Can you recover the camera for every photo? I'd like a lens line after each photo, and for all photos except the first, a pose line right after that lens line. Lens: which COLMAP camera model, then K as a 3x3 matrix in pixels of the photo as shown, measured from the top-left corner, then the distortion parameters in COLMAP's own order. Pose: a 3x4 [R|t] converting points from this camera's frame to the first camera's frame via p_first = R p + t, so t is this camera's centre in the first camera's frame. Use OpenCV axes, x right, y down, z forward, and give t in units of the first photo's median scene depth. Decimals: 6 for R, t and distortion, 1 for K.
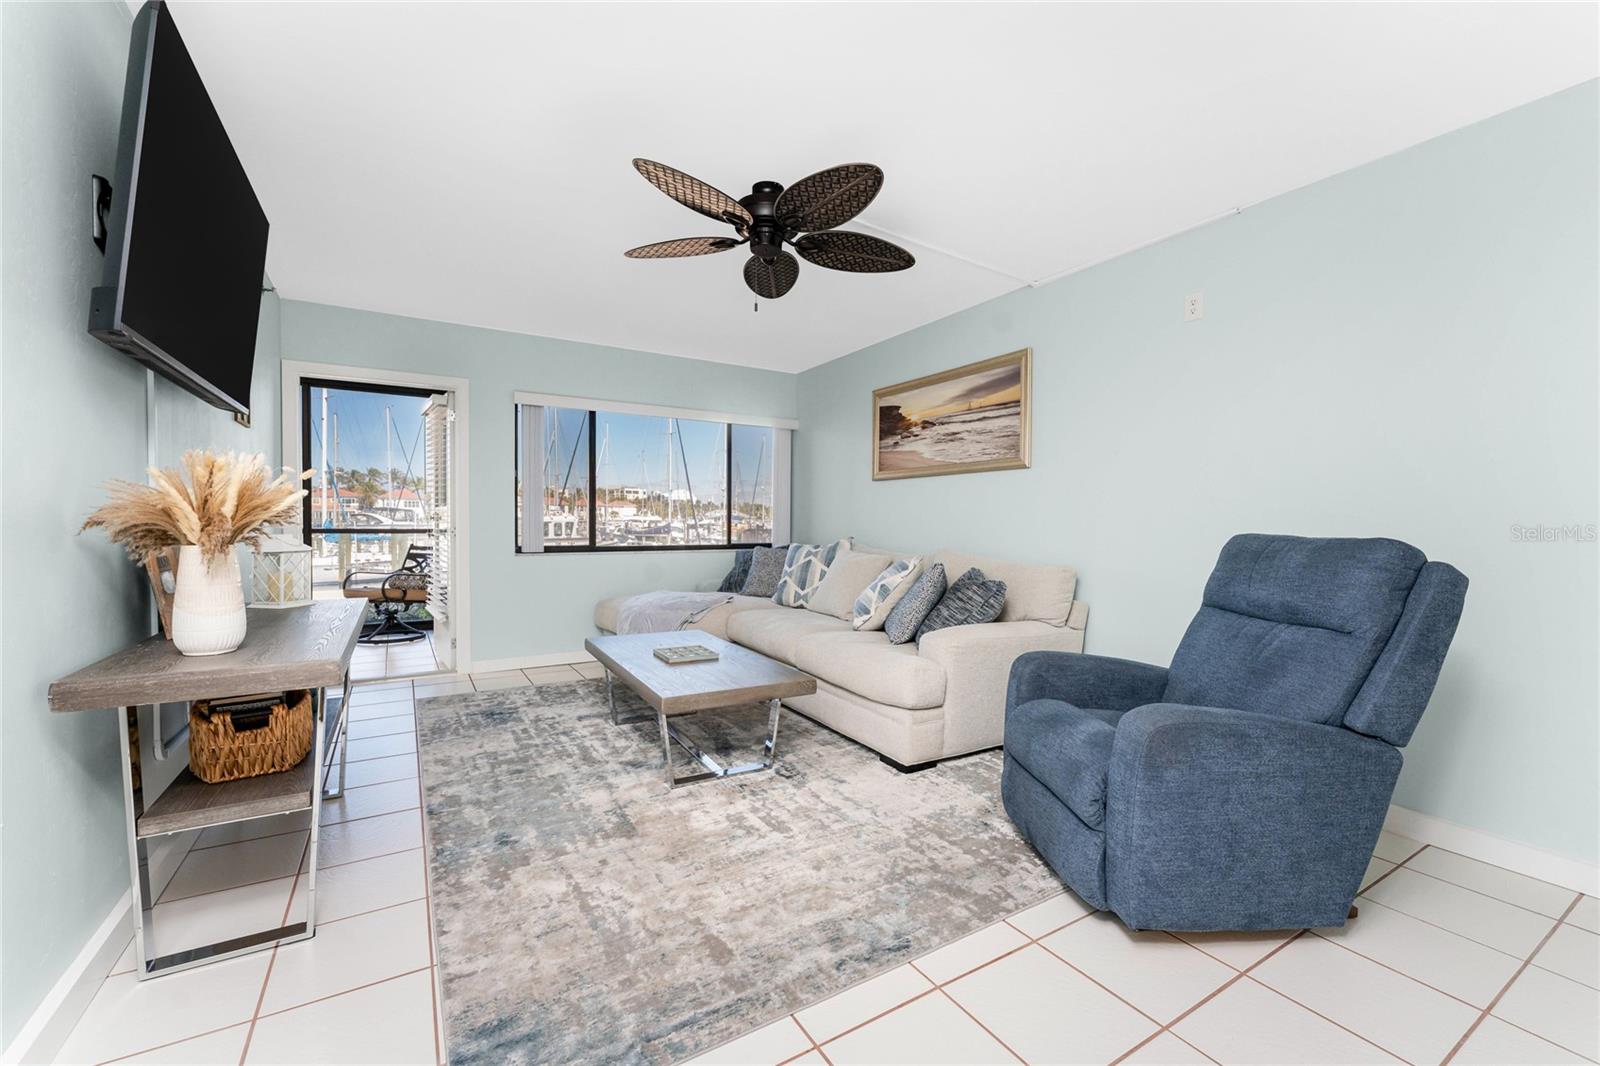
lens RADIAL K [[654.6, 0, 807.5], [0, 654.6, 541.9], [0, 0, 1]] dist [-0.000719, -0.000273]
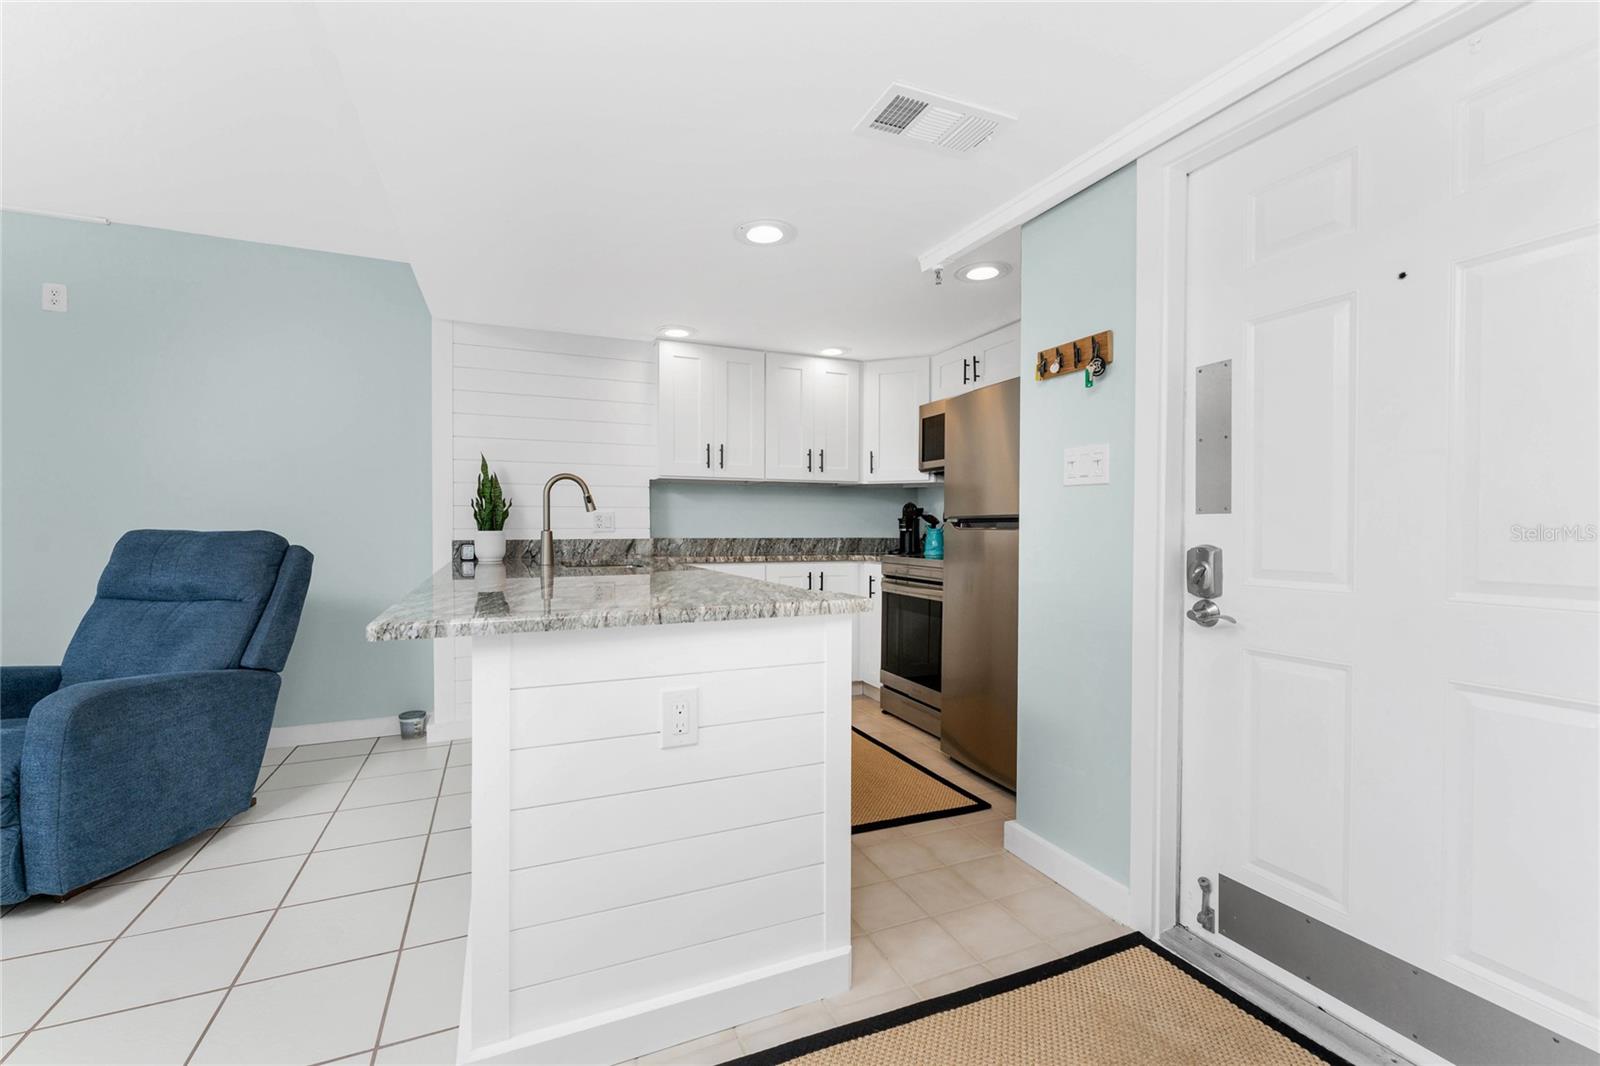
lens RADIAL K [[645.1, 0, 769.0], [0, 645.1, 536.1], [0, 0, 1]] dist [0.000983, -0.000153]
pose [[0.159457, -0.027694, 0.986816, -0.183878], [0.031842, 0.999231, 0.022897, 0.005473], [-0.986691, 0.027771, 0.160216, -0.176620]]
